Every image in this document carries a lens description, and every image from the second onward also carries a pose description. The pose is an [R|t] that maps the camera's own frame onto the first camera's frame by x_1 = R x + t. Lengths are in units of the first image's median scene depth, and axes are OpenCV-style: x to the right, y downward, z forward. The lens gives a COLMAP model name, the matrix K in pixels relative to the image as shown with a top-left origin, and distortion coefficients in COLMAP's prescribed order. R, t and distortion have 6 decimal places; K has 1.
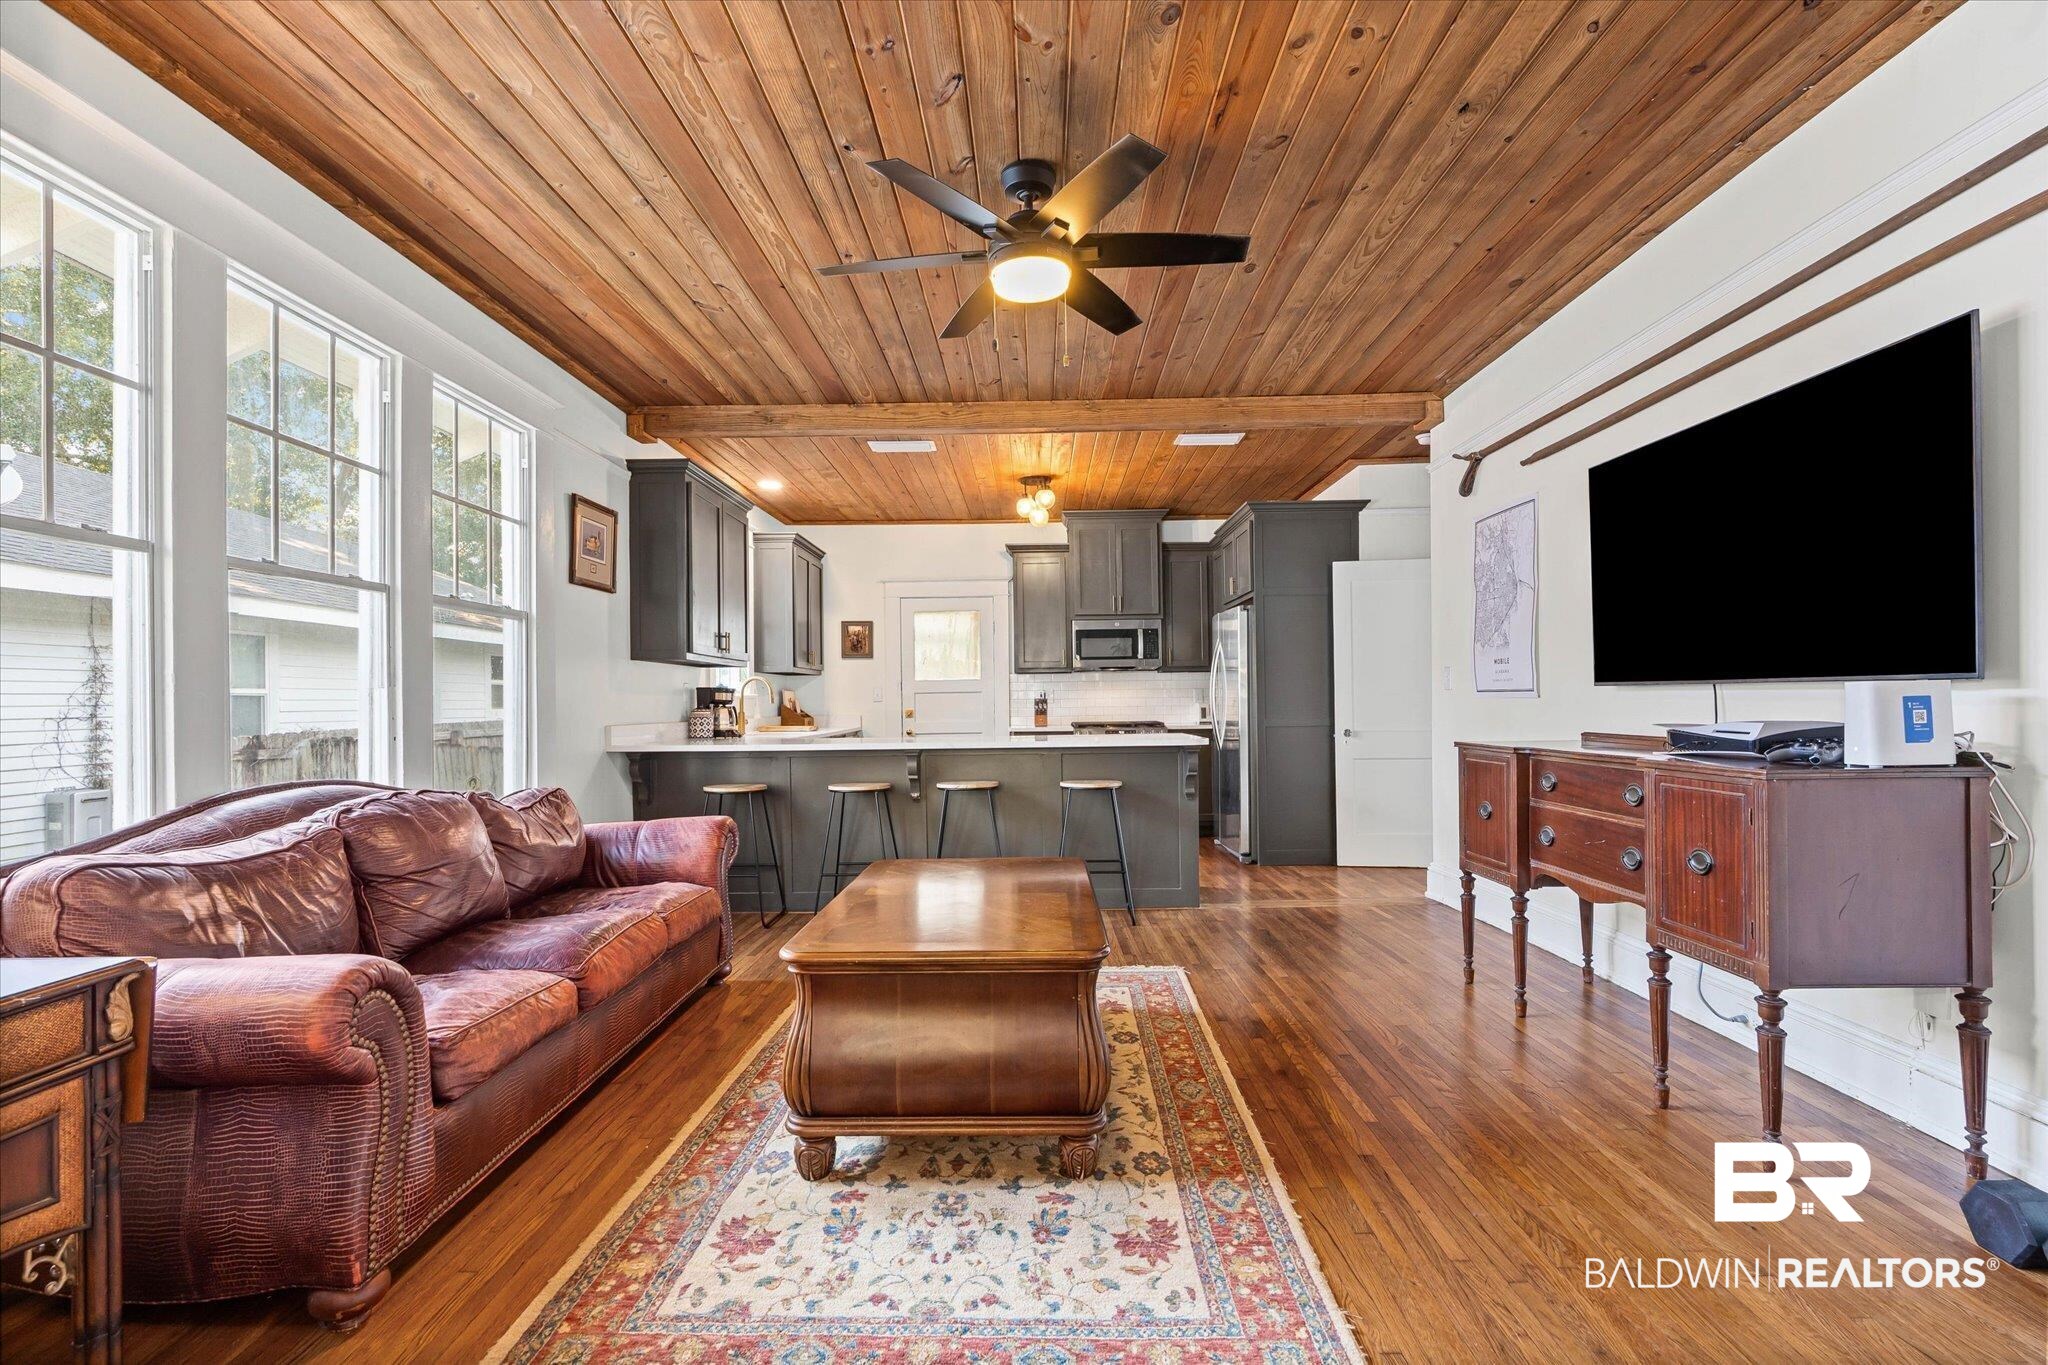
lens RADIAL K [[923.8, 0, 1025.1], [0, 923.8, 700.6], [0, 0, 1]] dist [-0.001399, 0.000907]
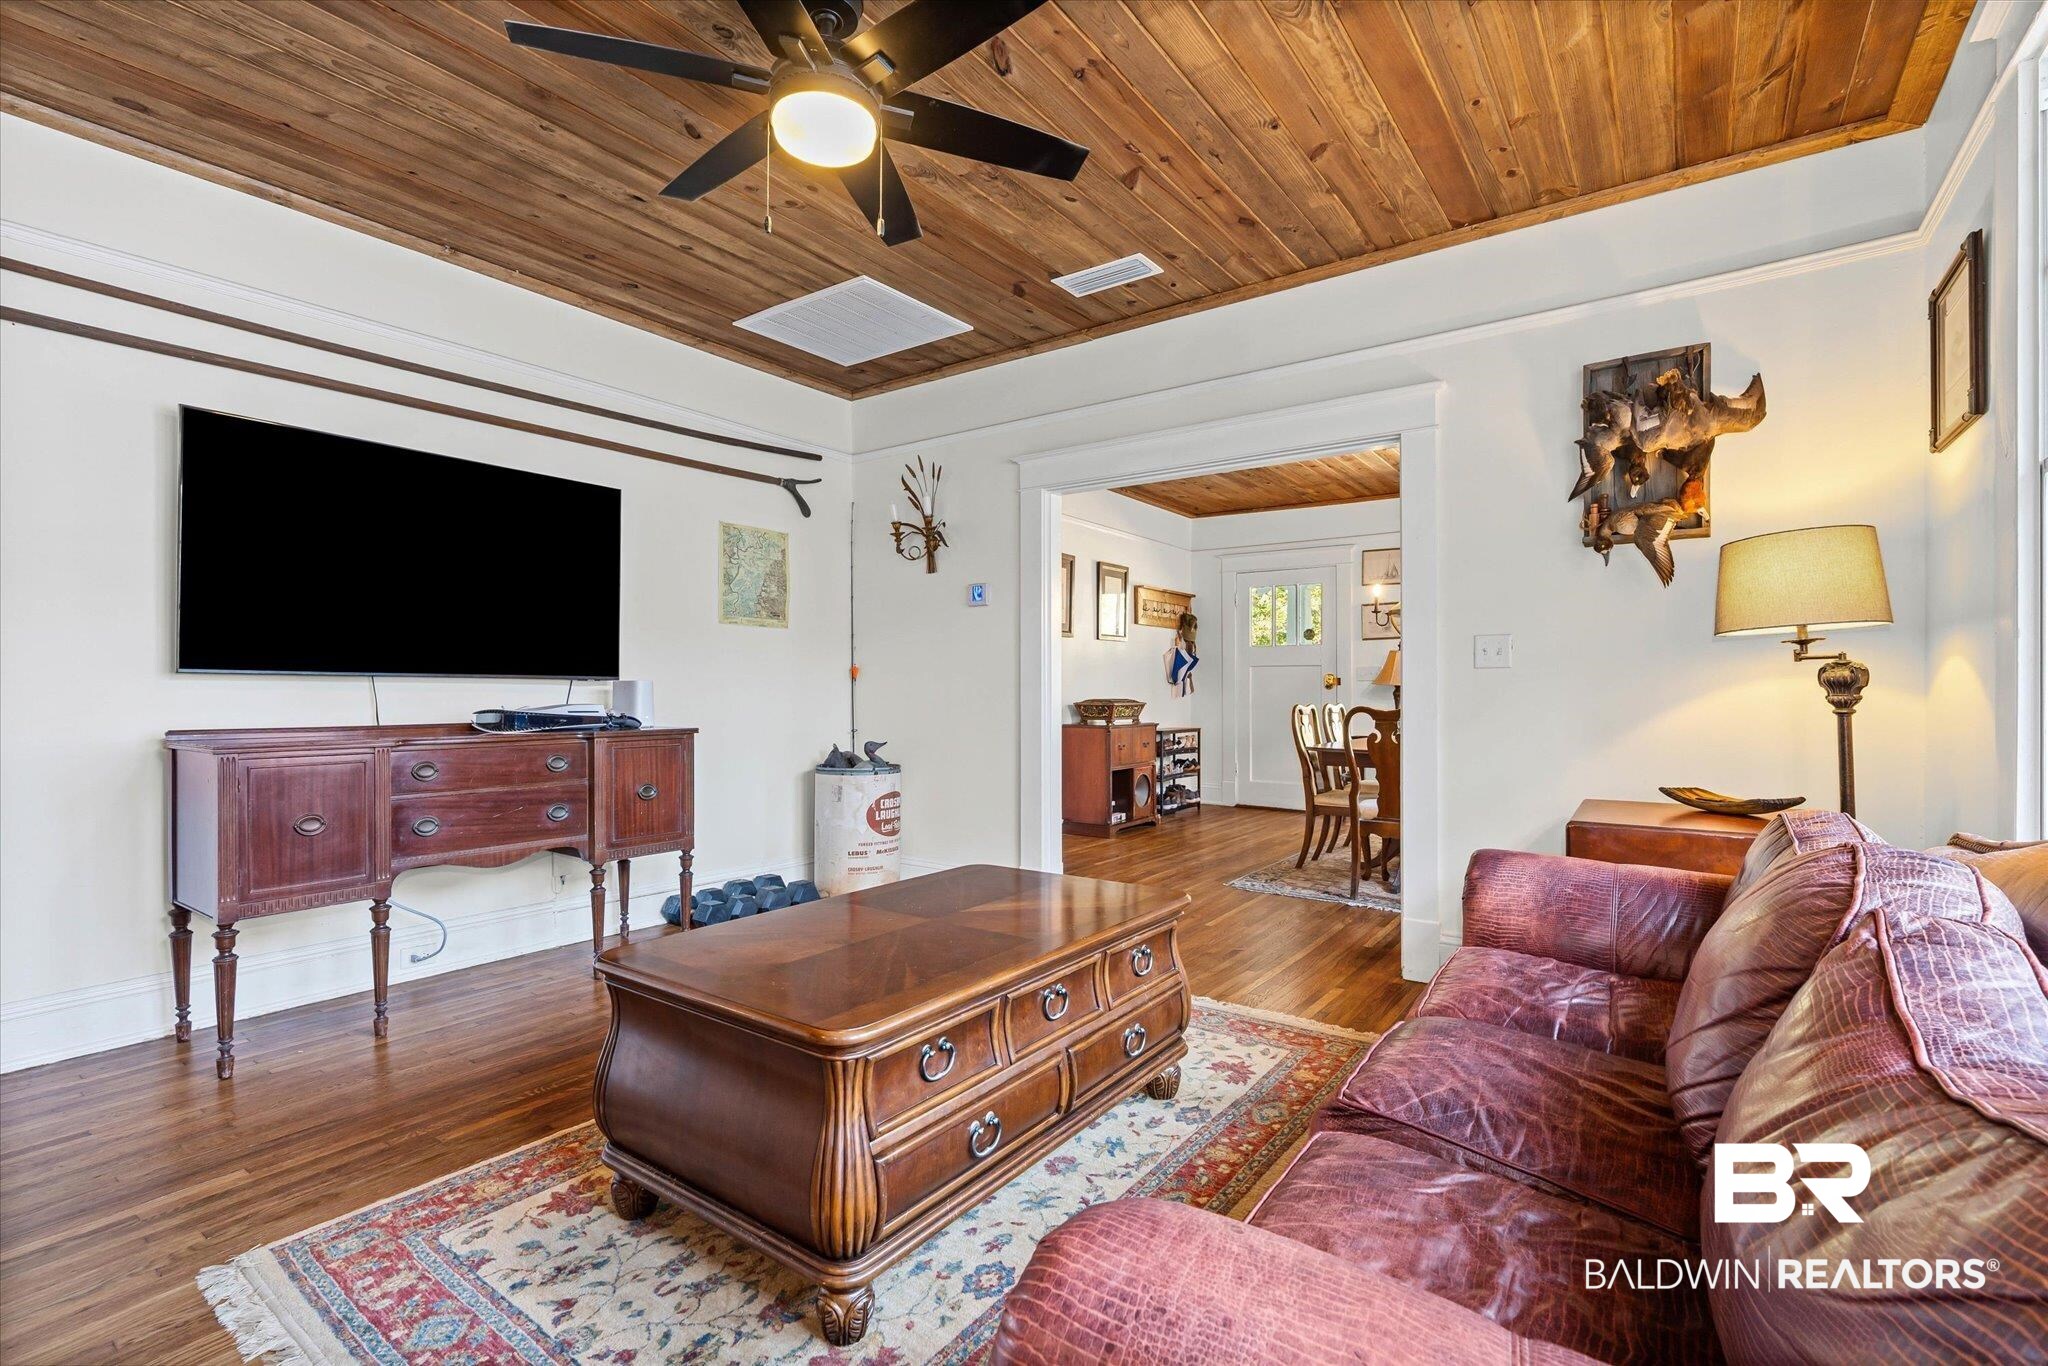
lens RADIAL K [[923.8, 0, 1025.9], [0, 923.8, 692.3], [0, 0, 1]] dist [-0.001399, 0.000907]
pose [[-0.818916, 0.012878, 0.573769, -0.387848], [0.009758, 0.999916, -0.008515, 0.013086], [-0.573831, -0.001374, -0.818973, 1.051401]]
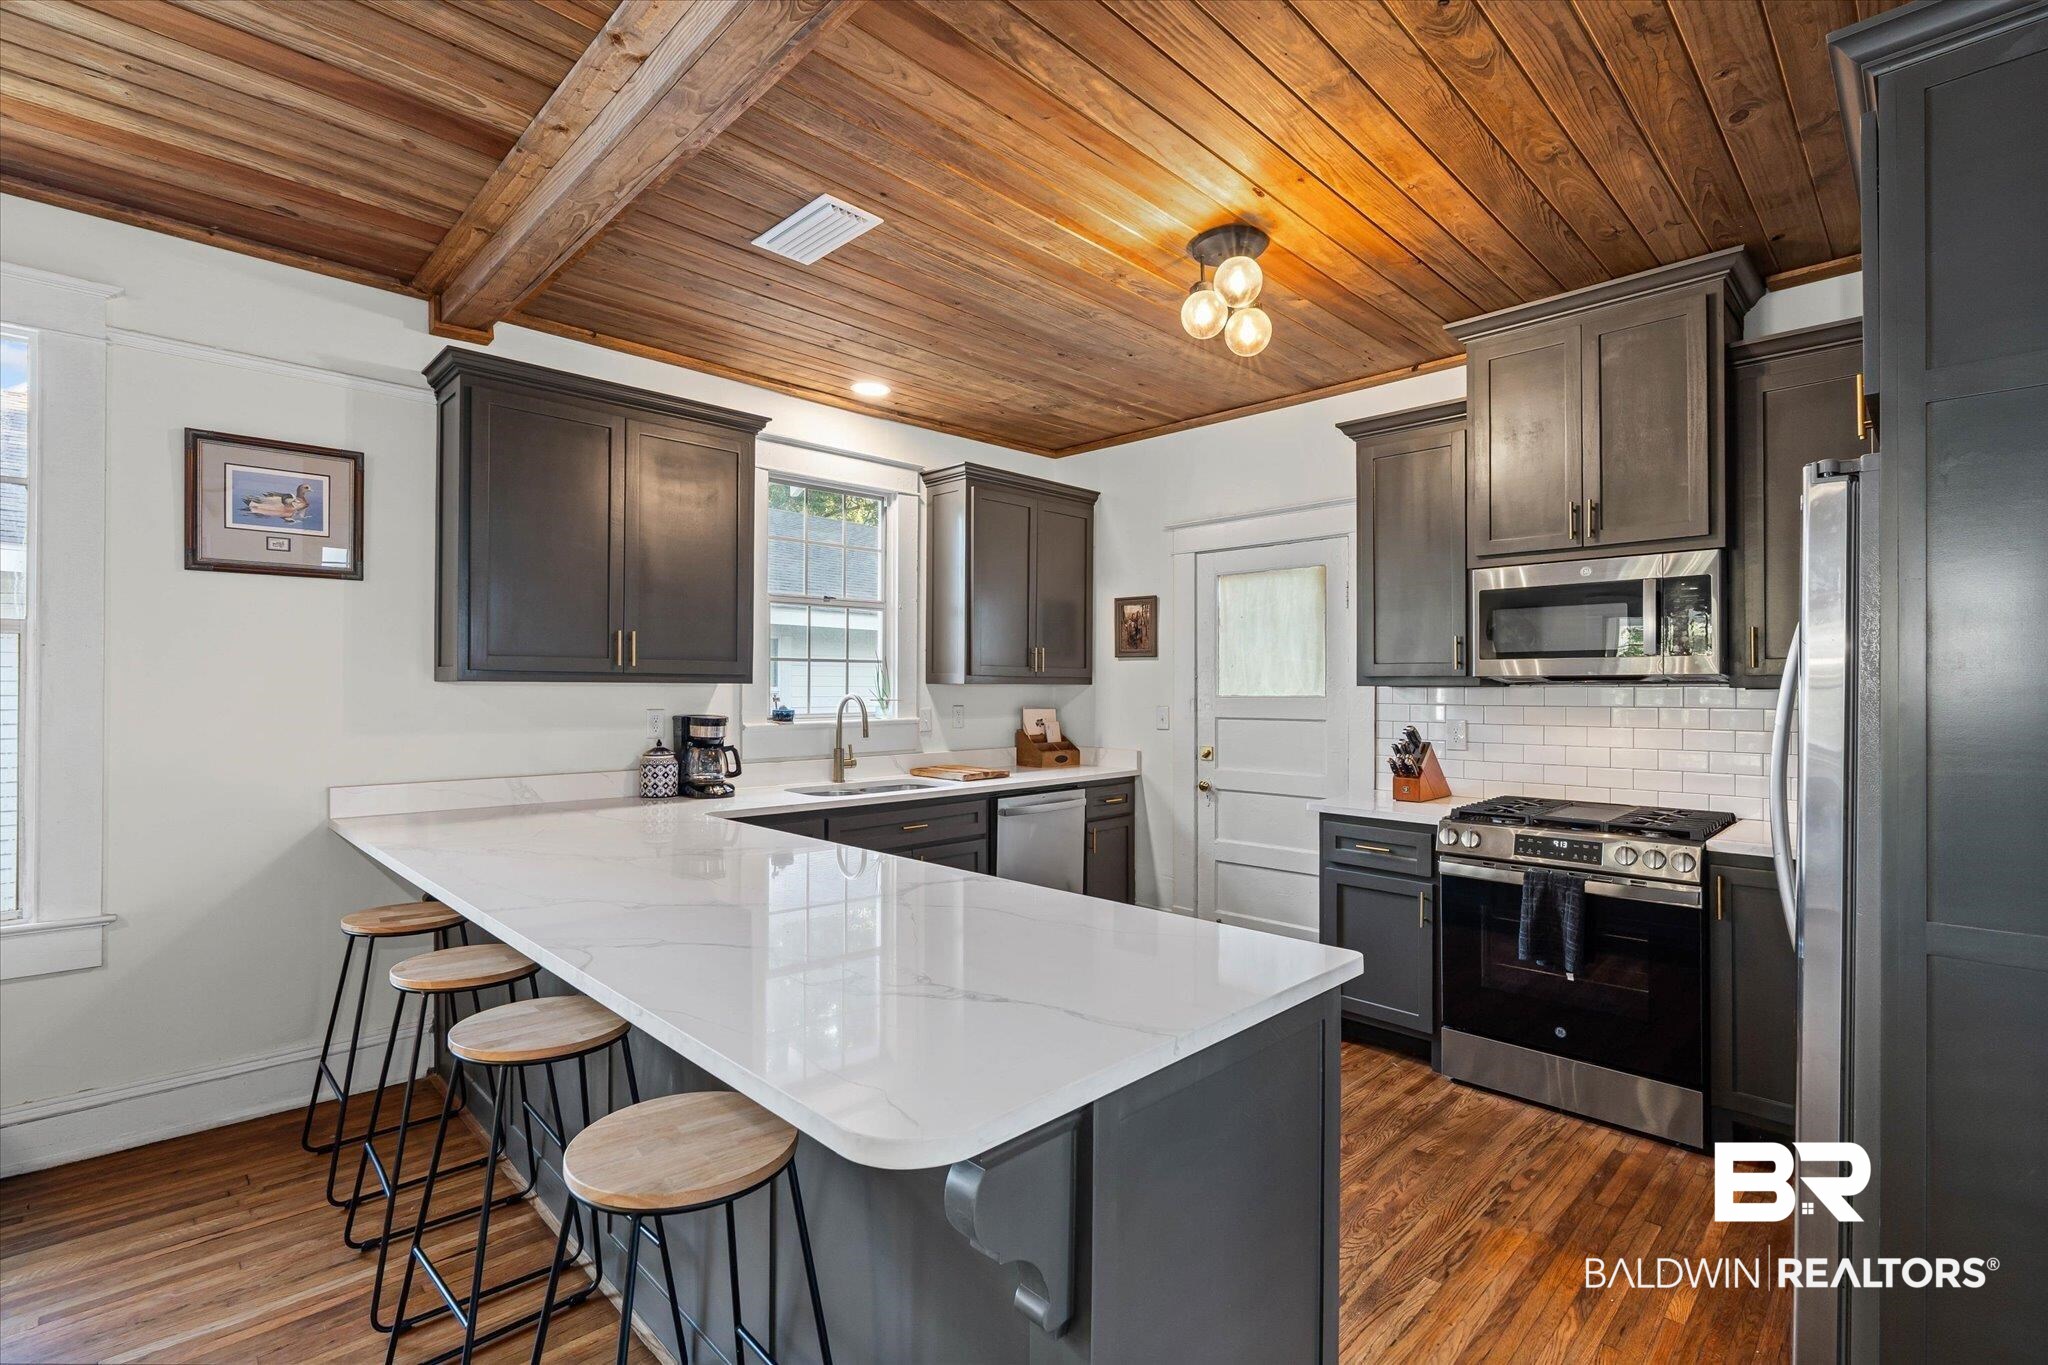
lens RADIAL K [[923.8, 0, 1021.3], [0, 923.8, 695.7], [0, 0, 1]] dist [-0.001399, 0.000907]
pose [[0.704712, 0.020658, -0.709193, 0.398683], [-0.011224, 0.999776, 0.017968, -0.060508], [0.709405, -0.004703, 0.704786, 1.015366]]
